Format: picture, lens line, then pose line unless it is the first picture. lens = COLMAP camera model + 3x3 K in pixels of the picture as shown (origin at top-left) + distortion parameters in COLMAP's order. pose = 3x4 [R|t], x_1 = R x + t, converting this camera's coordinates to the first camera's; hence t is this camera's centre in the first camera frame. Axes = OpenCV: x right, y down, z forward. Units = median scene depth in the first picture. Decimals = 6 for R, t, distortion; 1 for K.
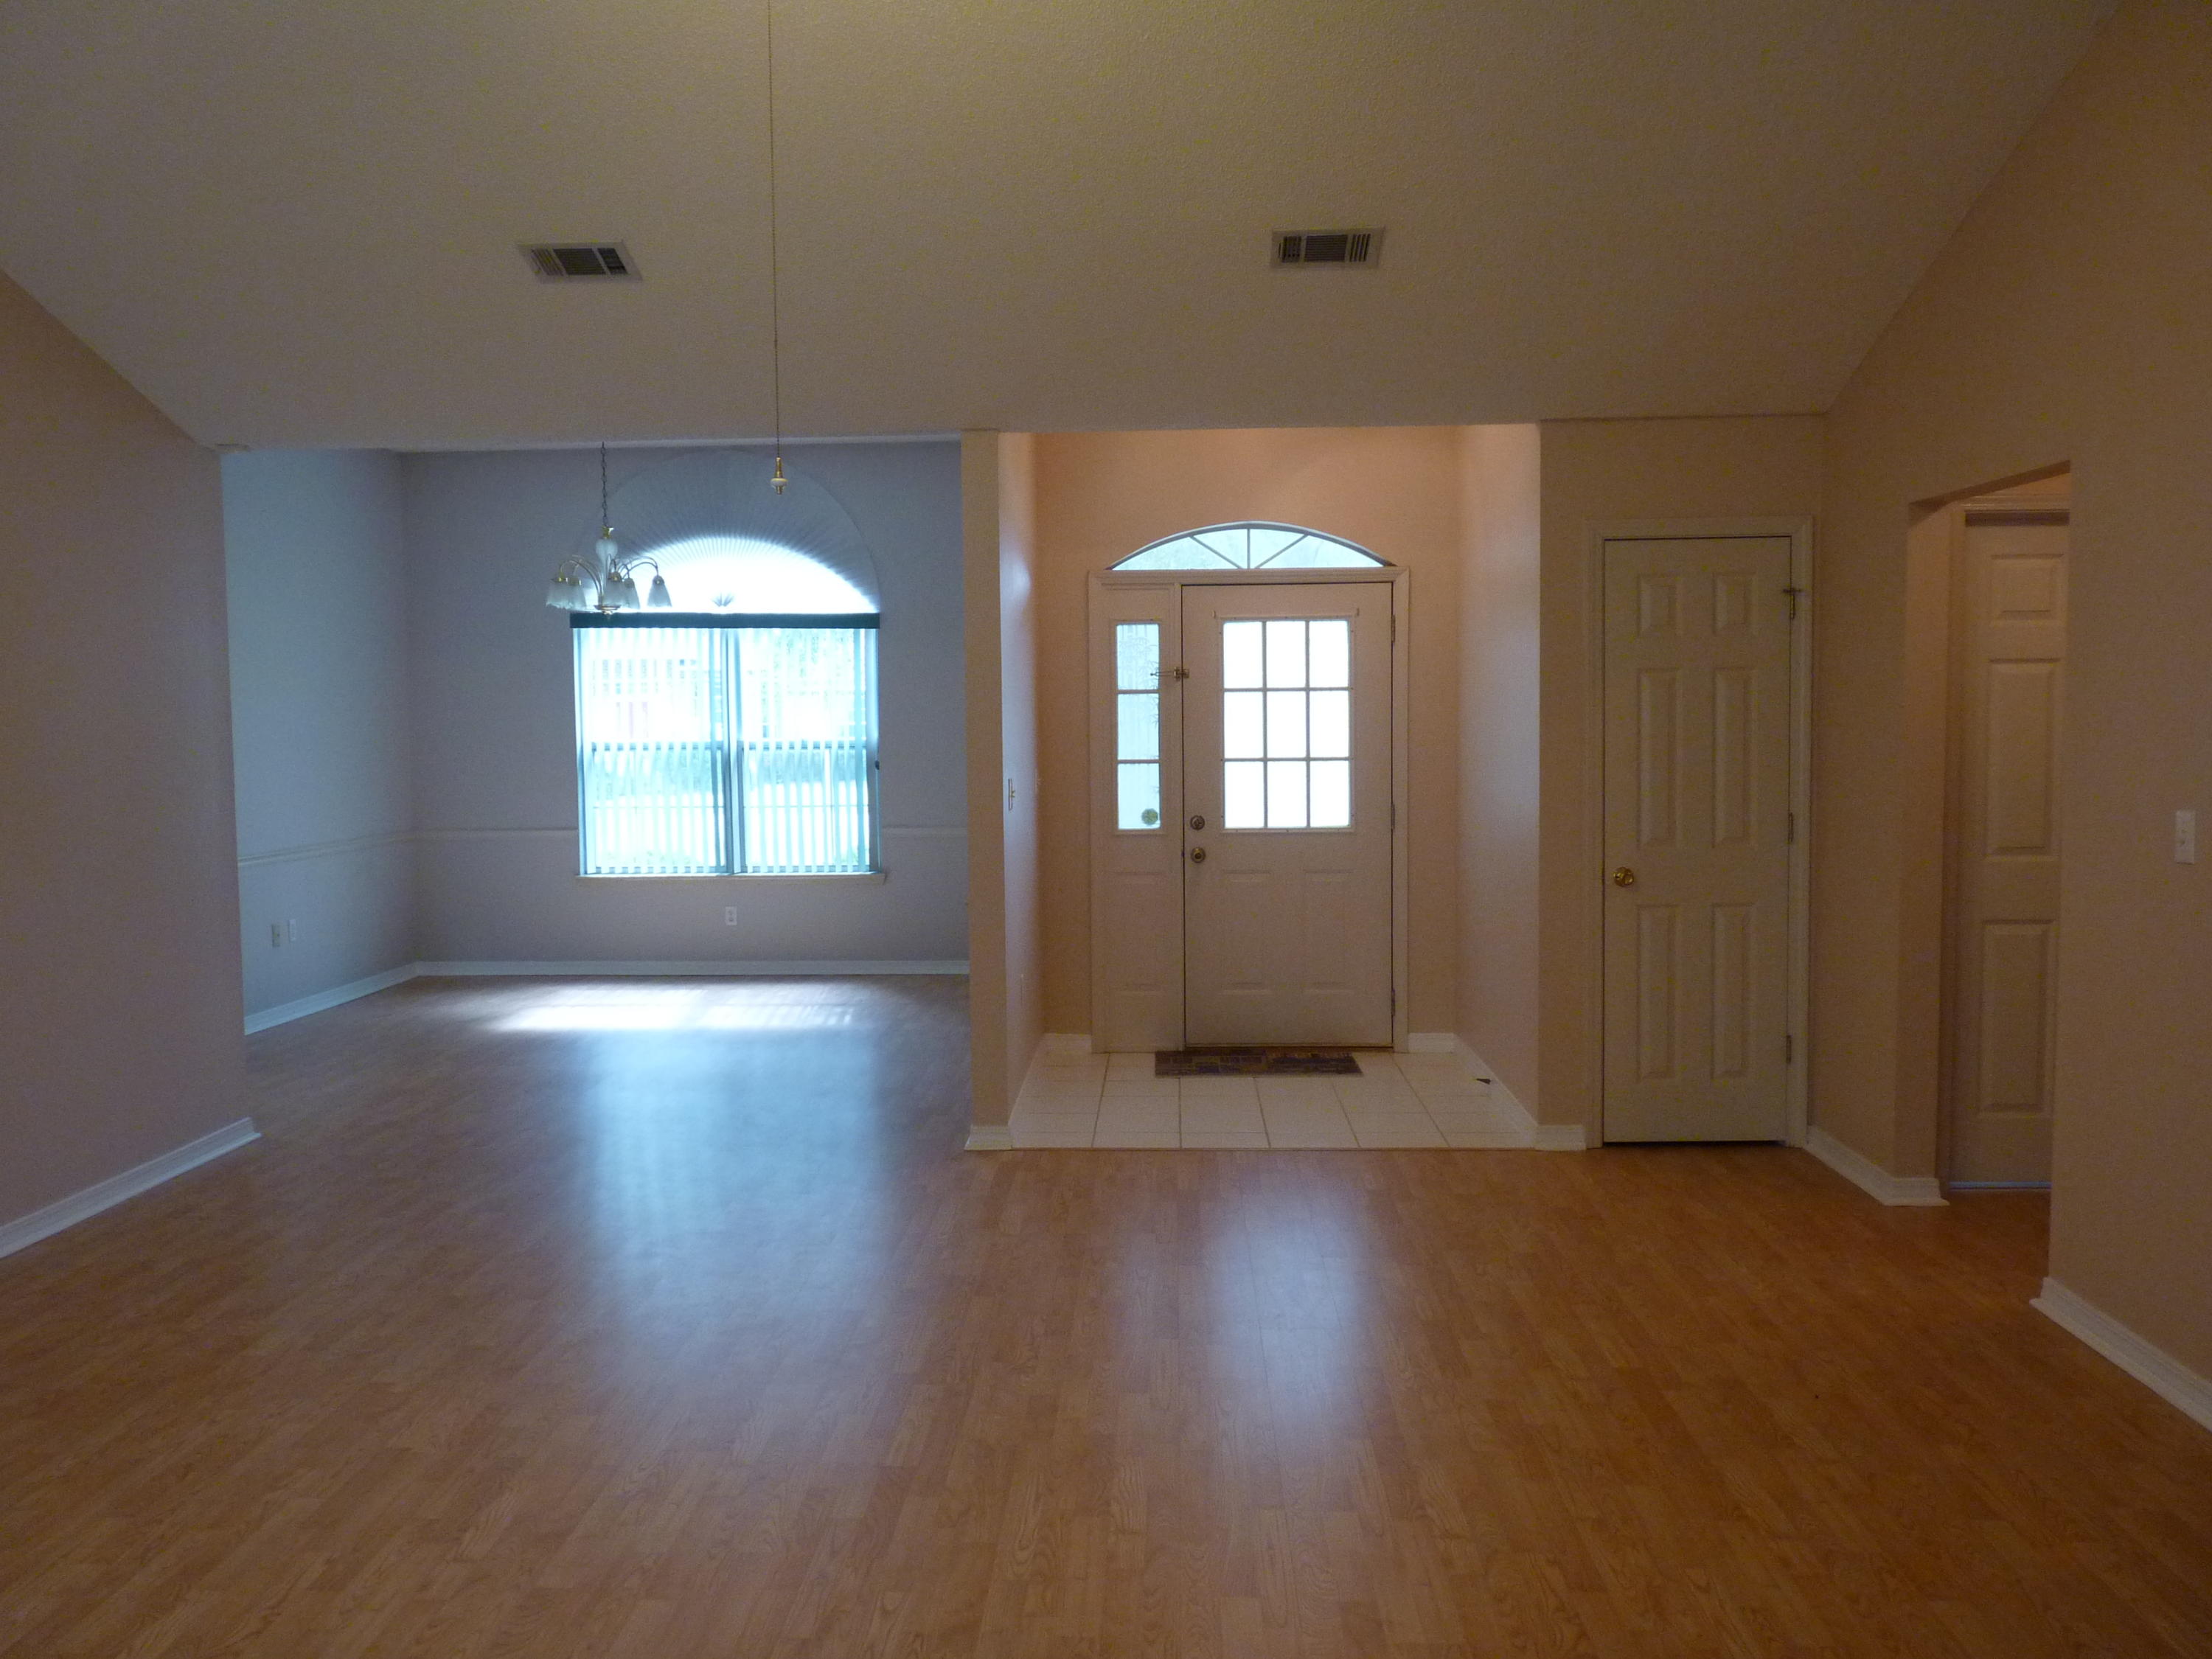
lens RADIAL K [[1770.0, 0, 1088.2], [0, 1770.0, 840.0], [0, 0, 1]] dist [-0.010290, 0.002093]
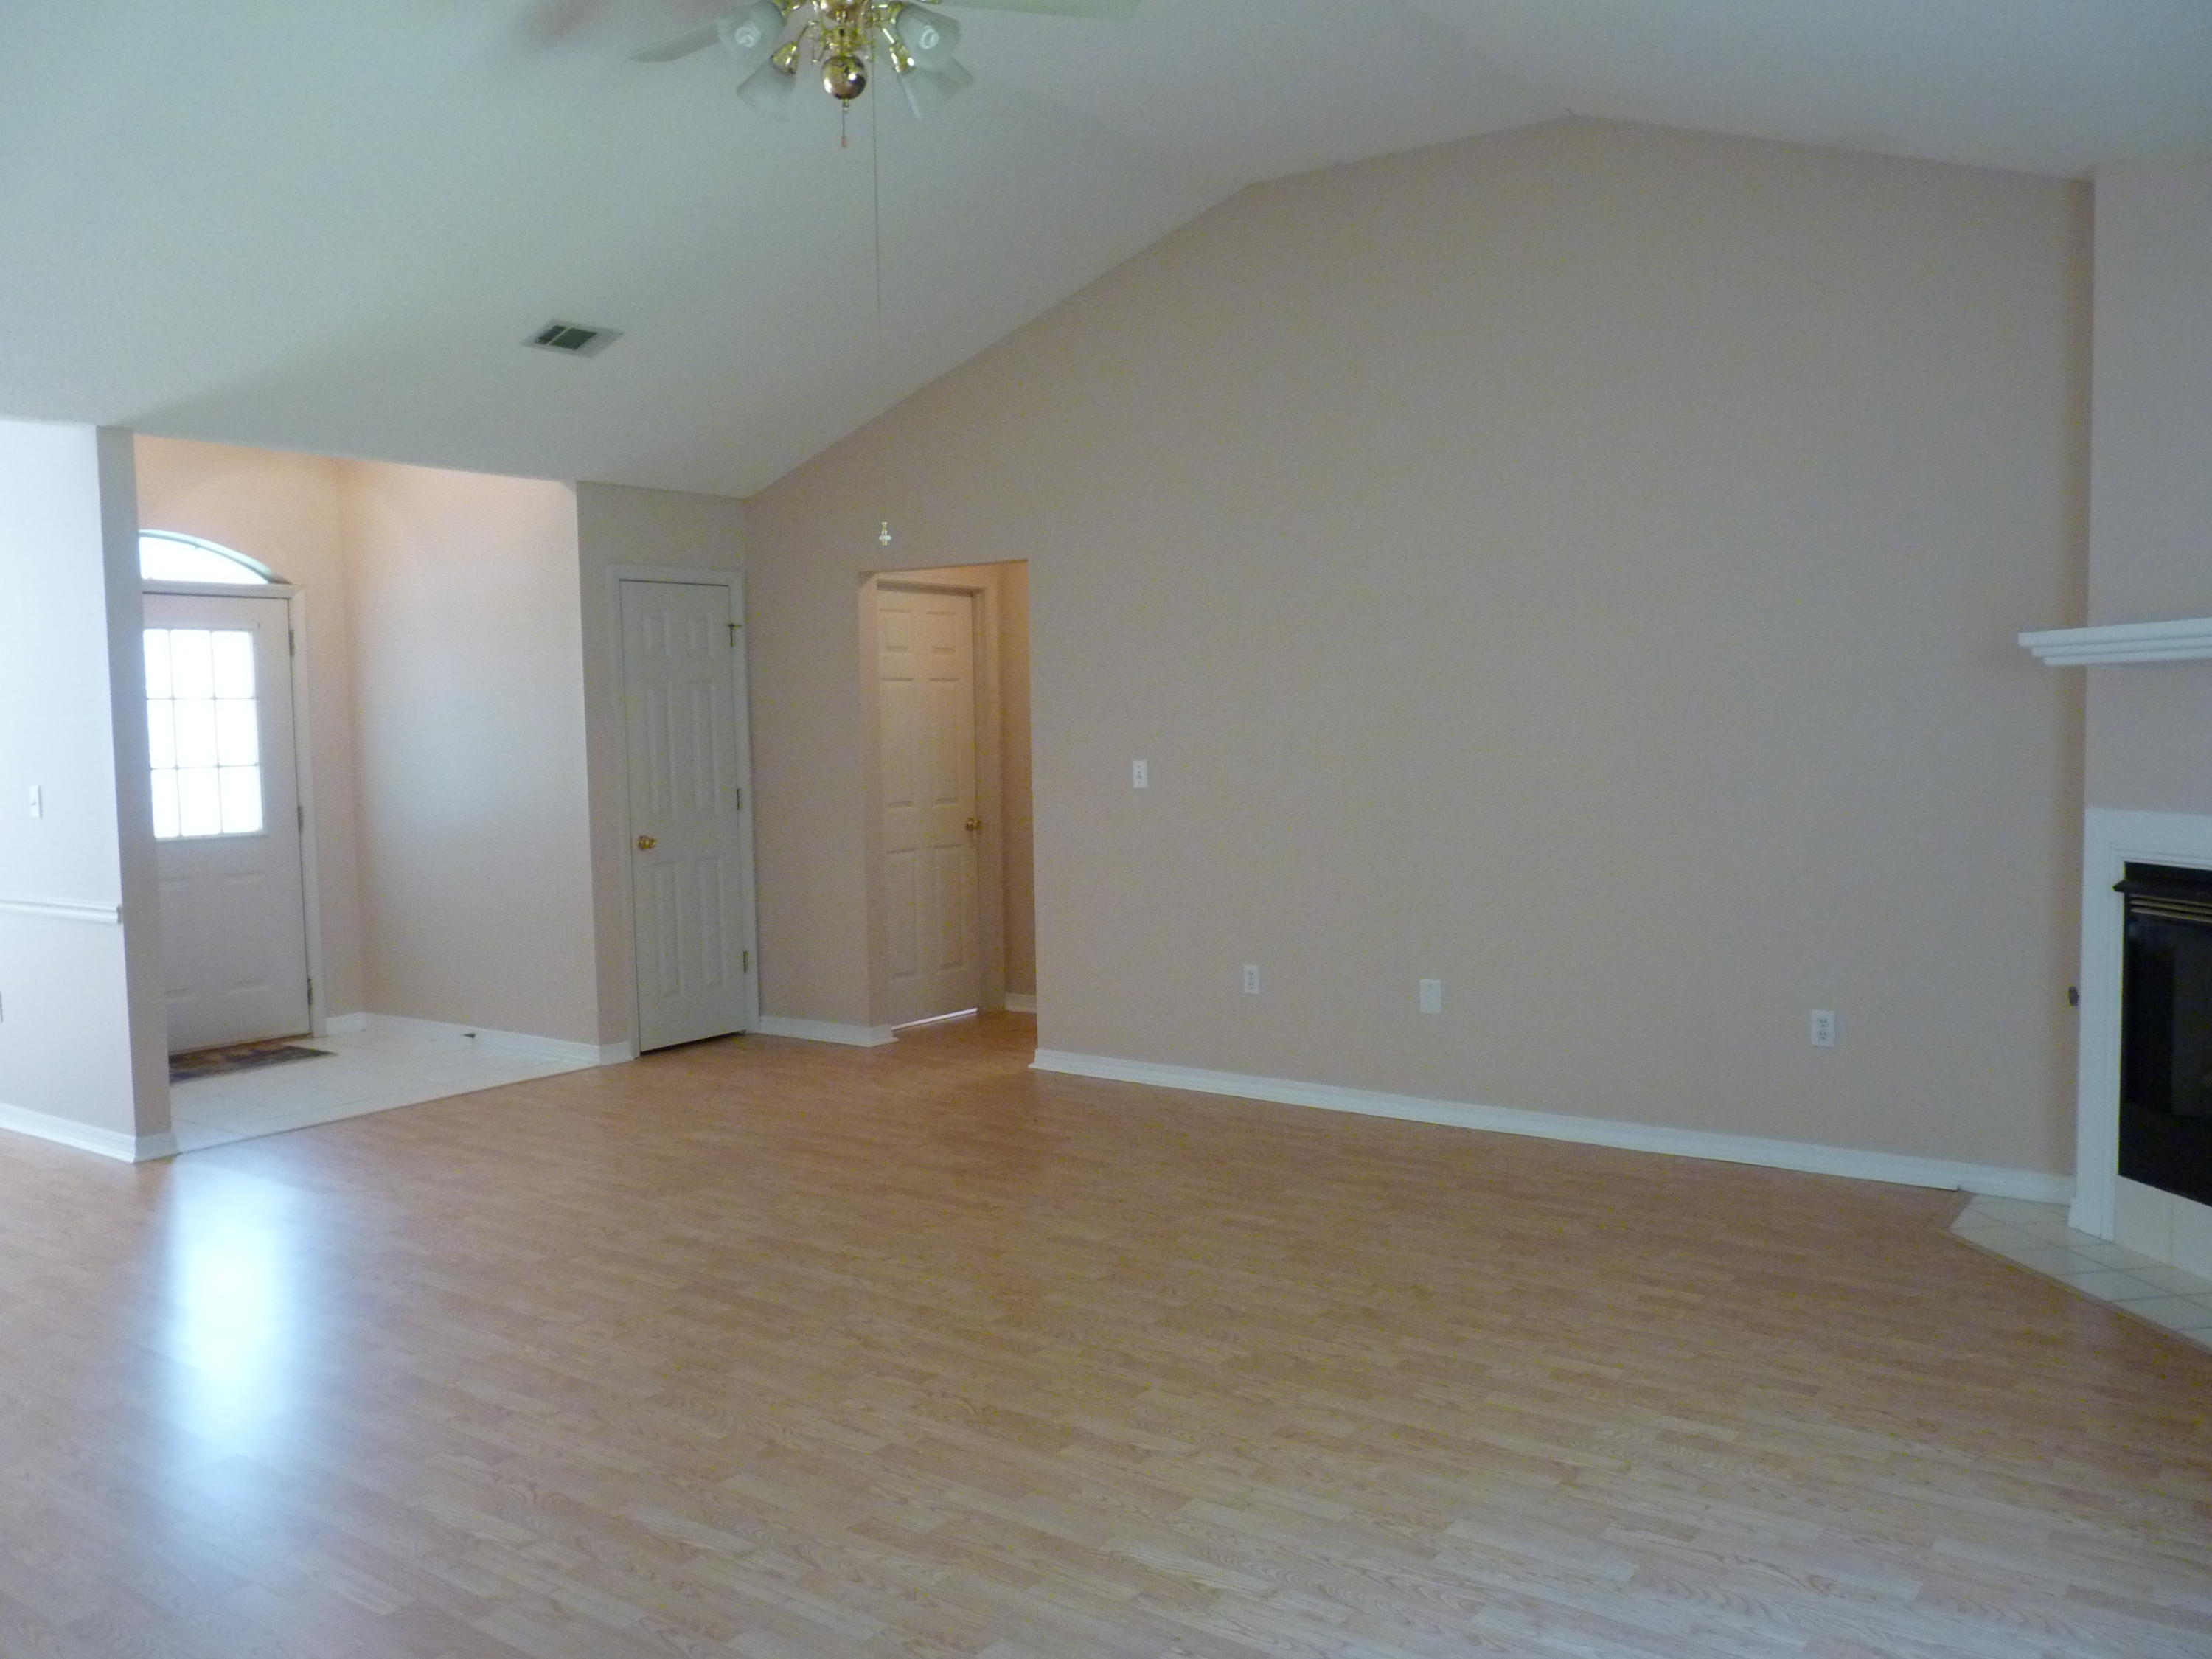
lens RADIAL K [[1776.3, 0, 1088.1], [0, 1776.3, 834.1], [0, 0, 1]] dist [-0.032142, 0.017037]
pose [[0.552608, -0.054130, 0.831682, -0.680997], [0.070356, 0.997357, 0.018165, 0.016270], [-0.830466, 0.048475, 0.554956, 0.020309]]
